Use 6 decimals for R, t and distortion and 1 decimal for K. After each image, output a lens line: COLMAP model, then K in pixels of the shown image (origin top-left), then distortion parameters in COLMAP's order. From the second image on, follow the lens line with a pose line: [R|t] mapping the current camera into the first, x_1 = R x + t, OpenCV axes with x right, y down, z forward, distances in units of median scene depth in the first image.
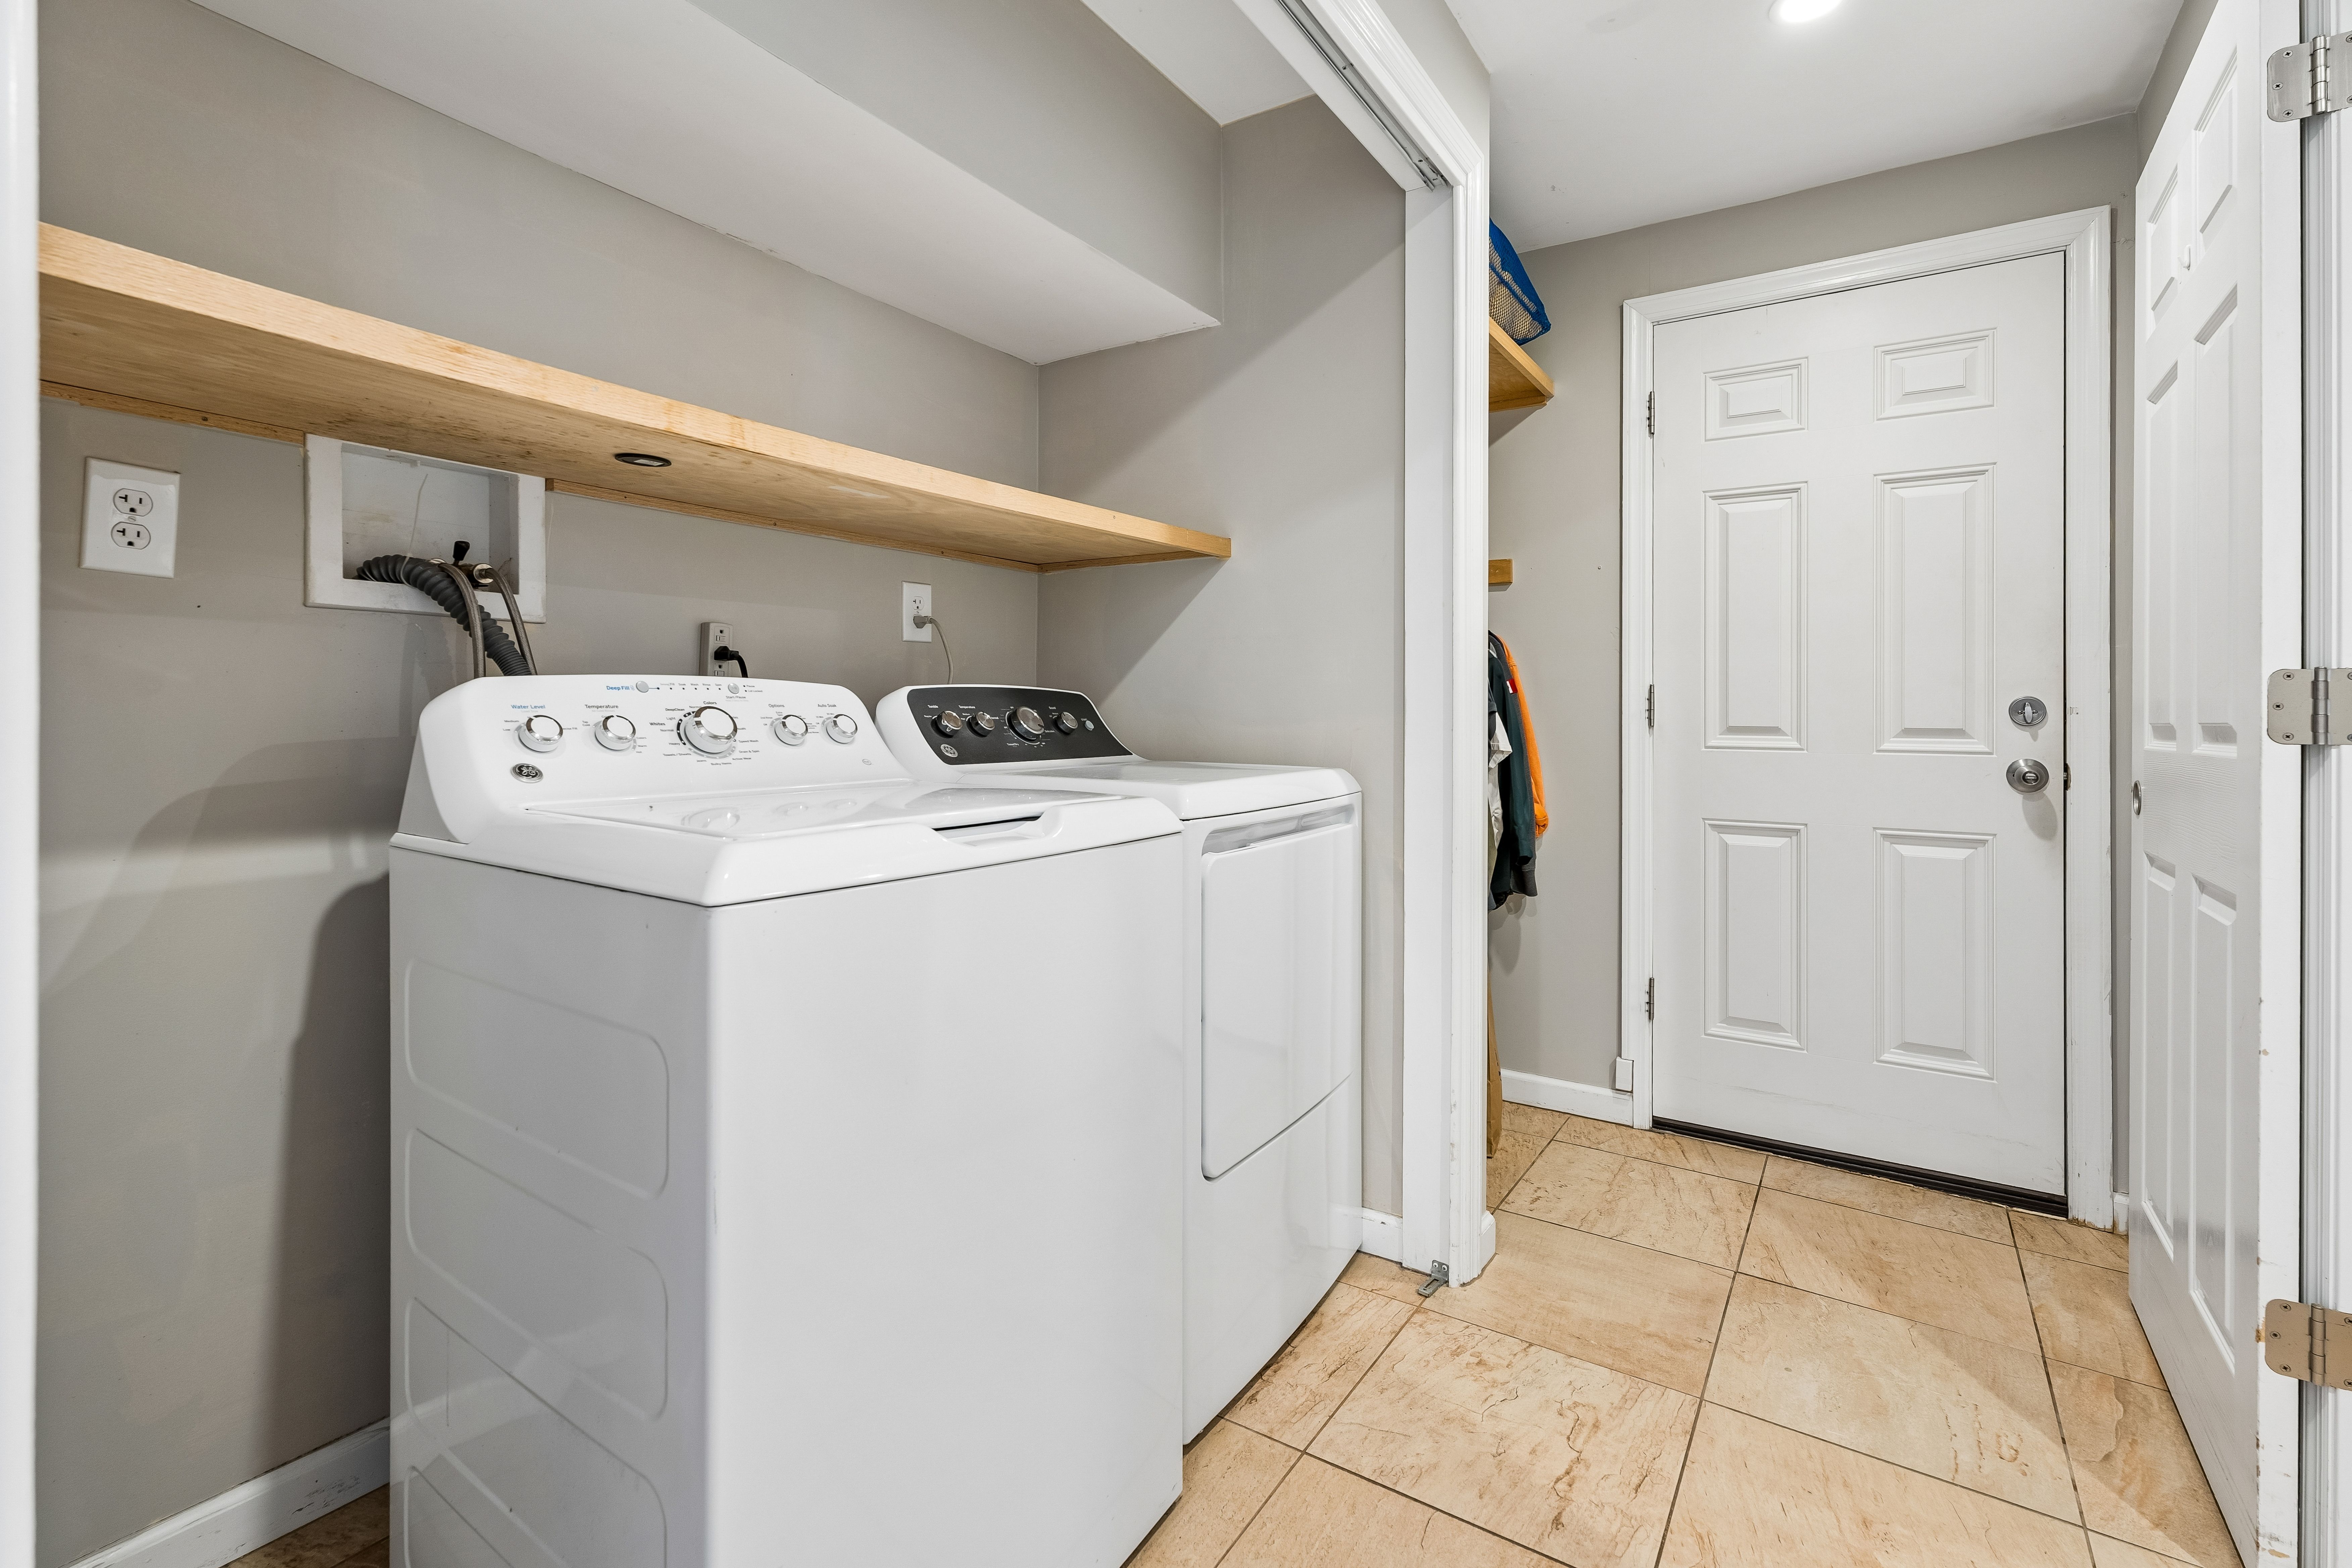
lens RADIAL K [[1075.4, 0, 1160.0], [0, 1075.4, 712.8], [0, 0, 1]] dist [-0.001994, 0.001696]
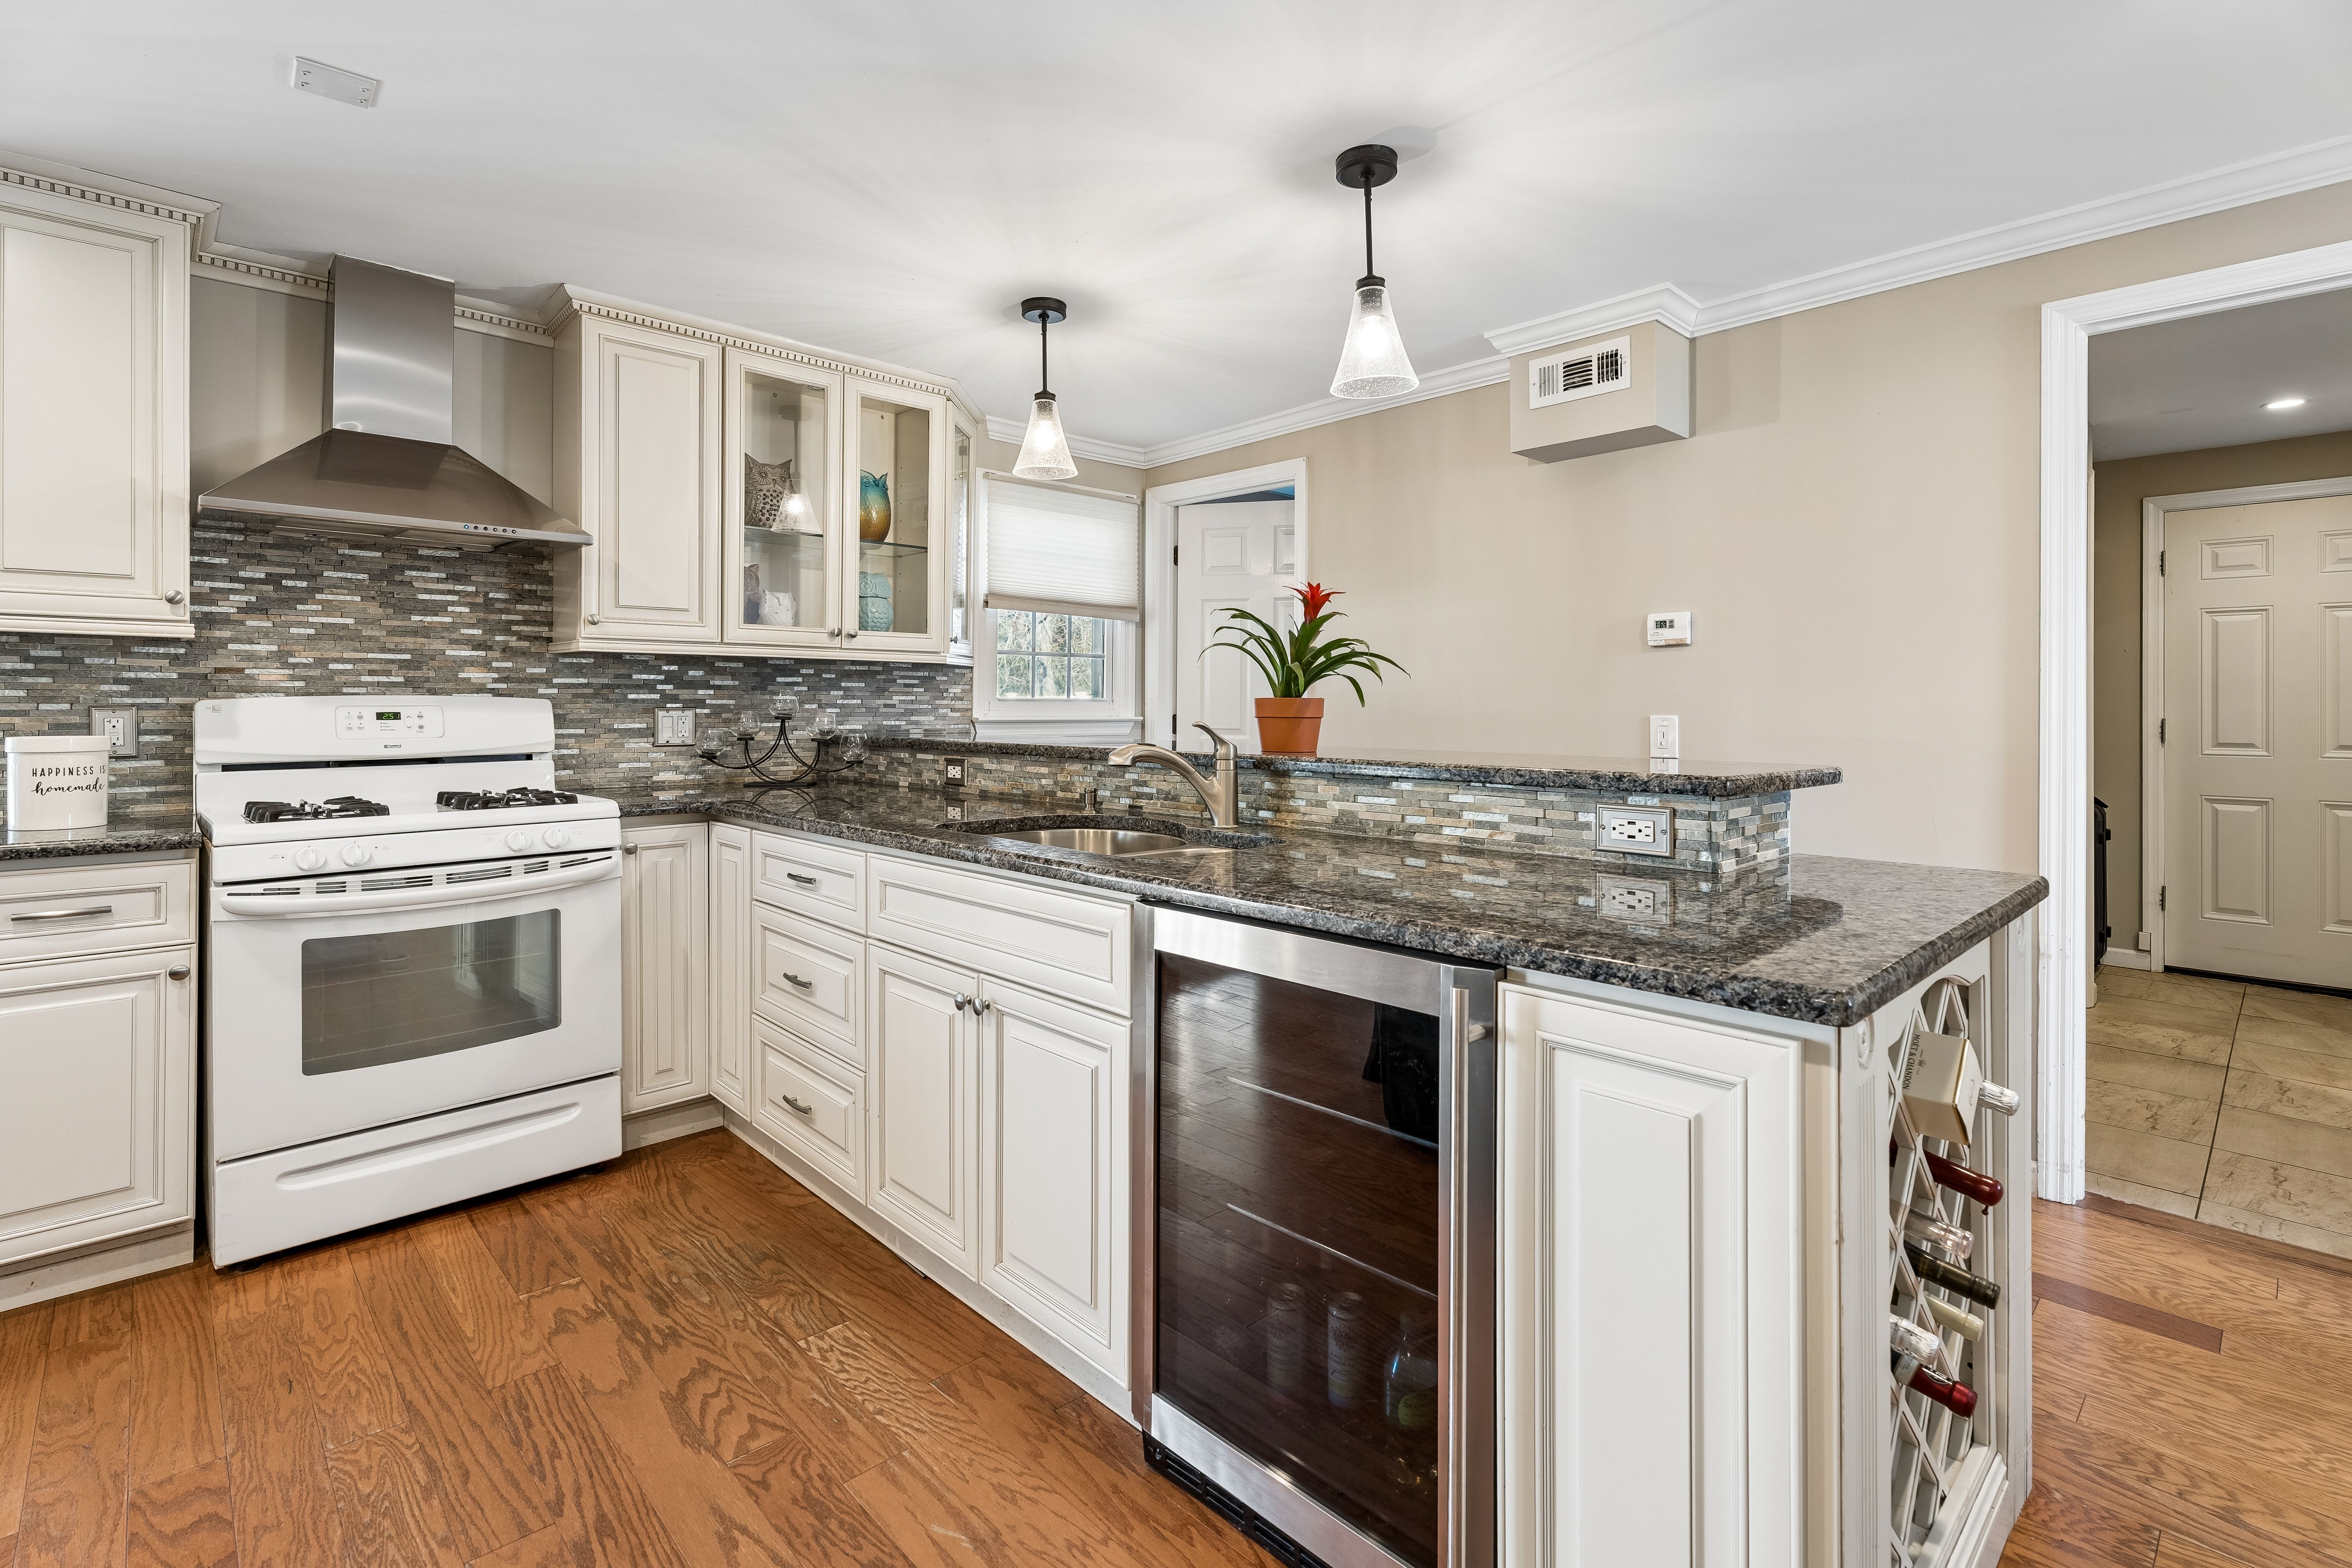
lens RADIAL K [[1075.4, 0, 1166.9], [0, 1075.4, 709.6], [0, 0, 1]] dist [-0.001994, 0.001696]
pose [[0.977939, -0.004951, -0.208831, -0.785532], [0.006213, 0.999966, 0.005389, -0.061753], [0.208798, -0.006568, 0.977937, -1.079277]]
